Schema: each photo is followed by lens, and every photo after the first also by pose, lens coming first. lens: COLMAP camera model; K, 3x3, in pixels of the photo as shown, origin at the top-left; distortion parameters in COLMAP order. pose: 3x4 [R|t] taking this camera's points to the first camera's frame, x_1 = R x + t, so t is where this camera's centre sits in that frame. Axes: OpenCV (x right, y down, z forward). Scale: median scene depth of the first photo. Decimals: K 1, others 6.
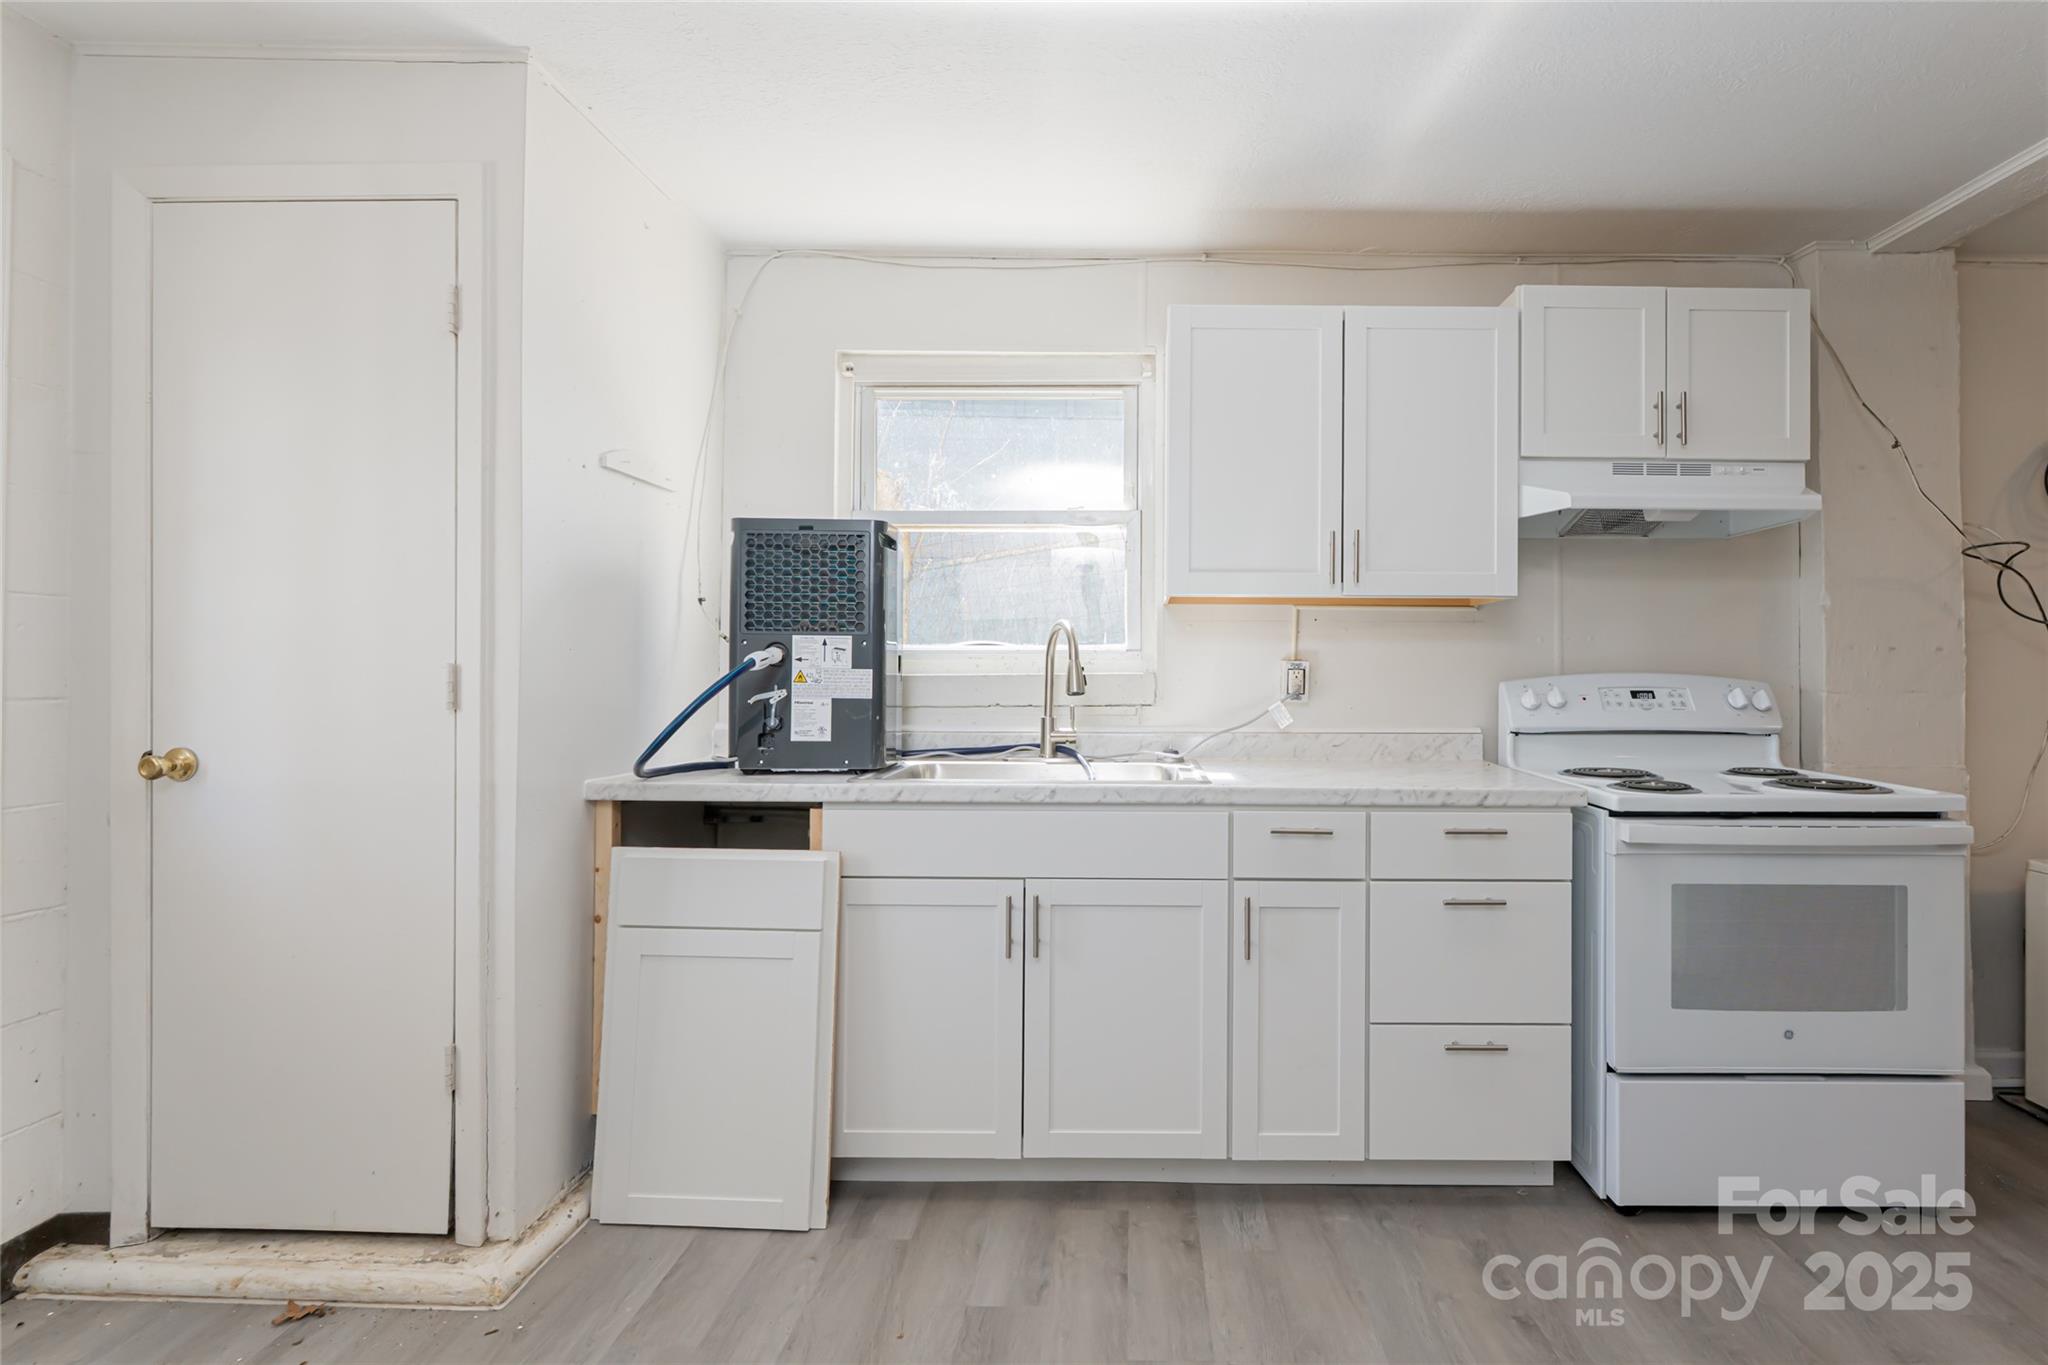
lens RADIAL K [[925.1, 0, 1081.3], [0, 925.1, 664.5], [0, 0, 1]] dist [-0.002439, 0.000220]
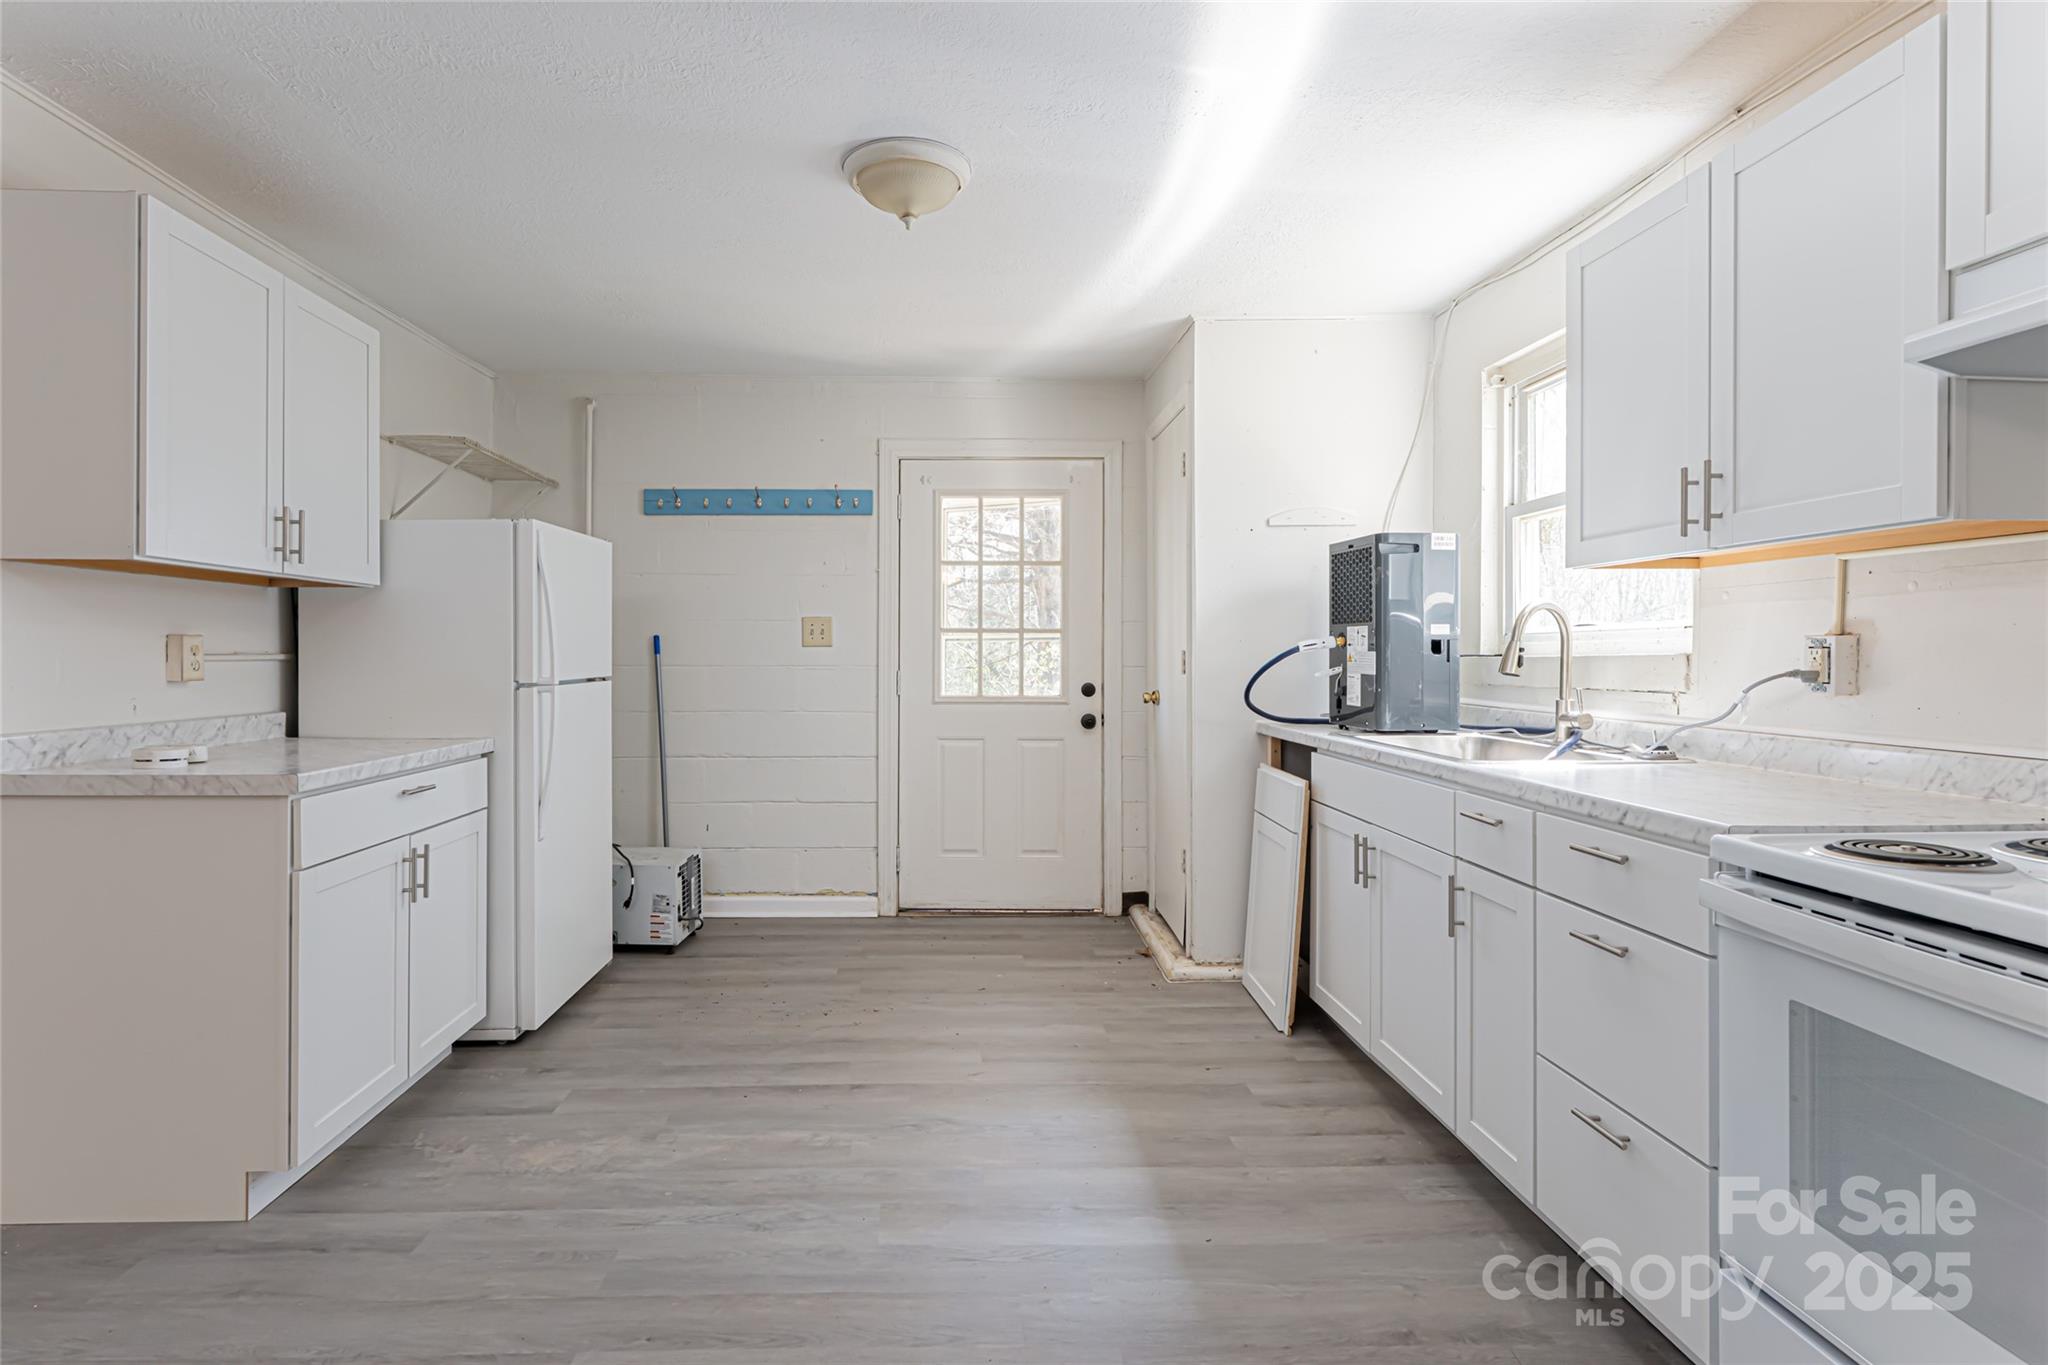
lens RADIAL K [[1003.1, 0, 974.7], [0, 1003.1, 654.8], [0, 0, 1]] dist [-0.002005, -0.000407]
pose [[0.040329, -0.003813, -0.999179, 1.238844], [0.008486, 0.999958, -0.003473, 0.010506], [0.999150, -0.008339, 0.040359, 0.432742]]
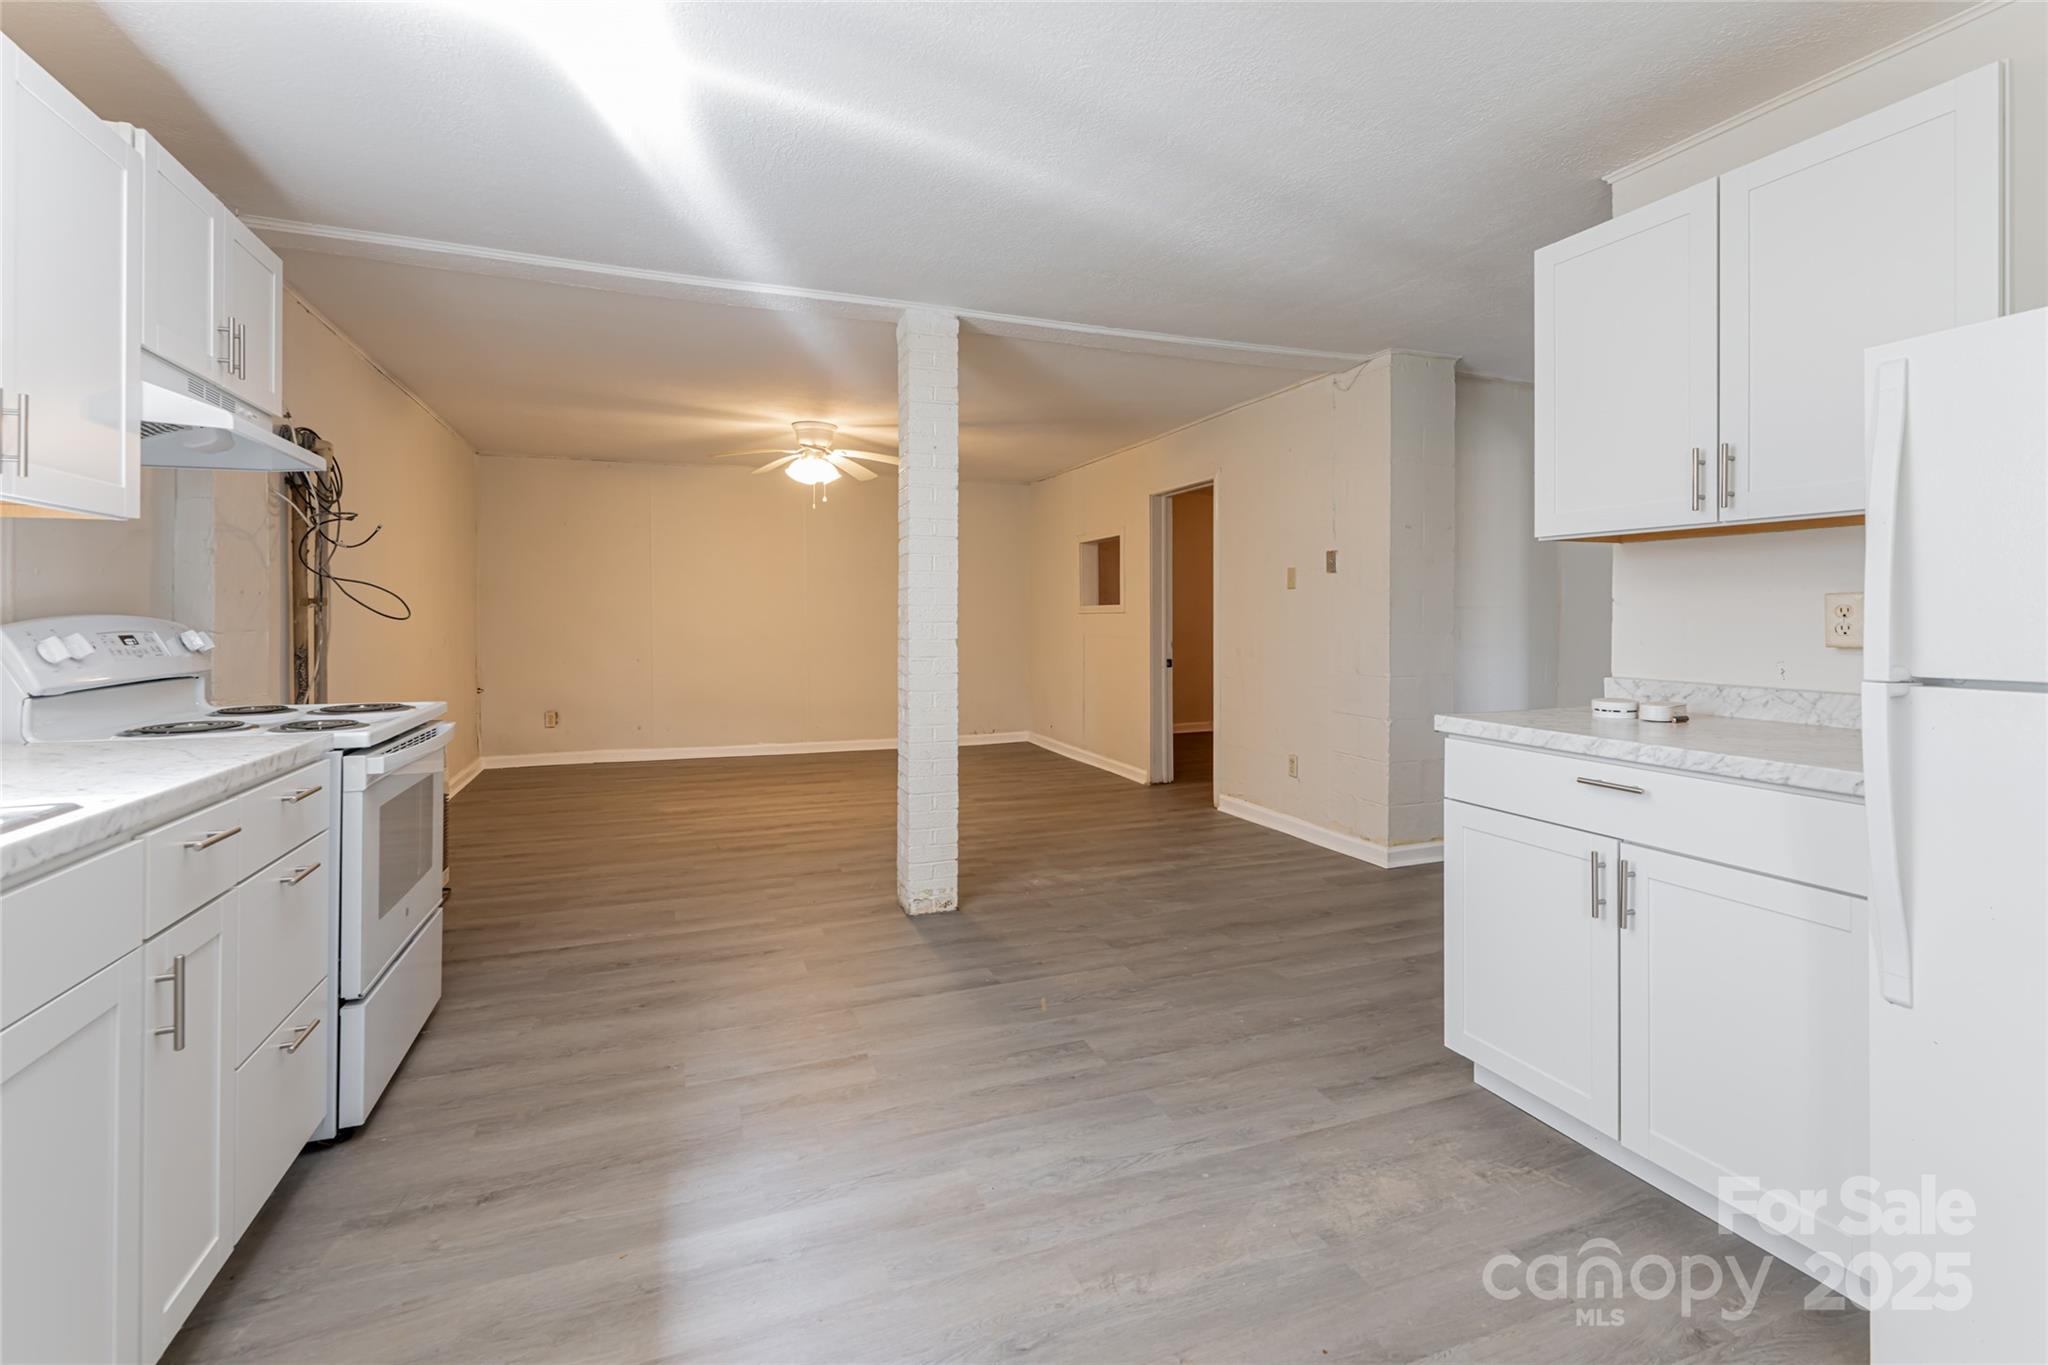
lens RADIAL K [[961.7, 0, 1031.3], [0, 961.7, 614.1], [0, 0, 1]] dist [0.004287, -0.000304]
pose [[-0.359263, -0.003913, 0.933228, -0.681857], [-0.007850, 0.999969, 0.001171, 0.000815], [-0.933203, -0.006905, -0.359283, 0.670249]]
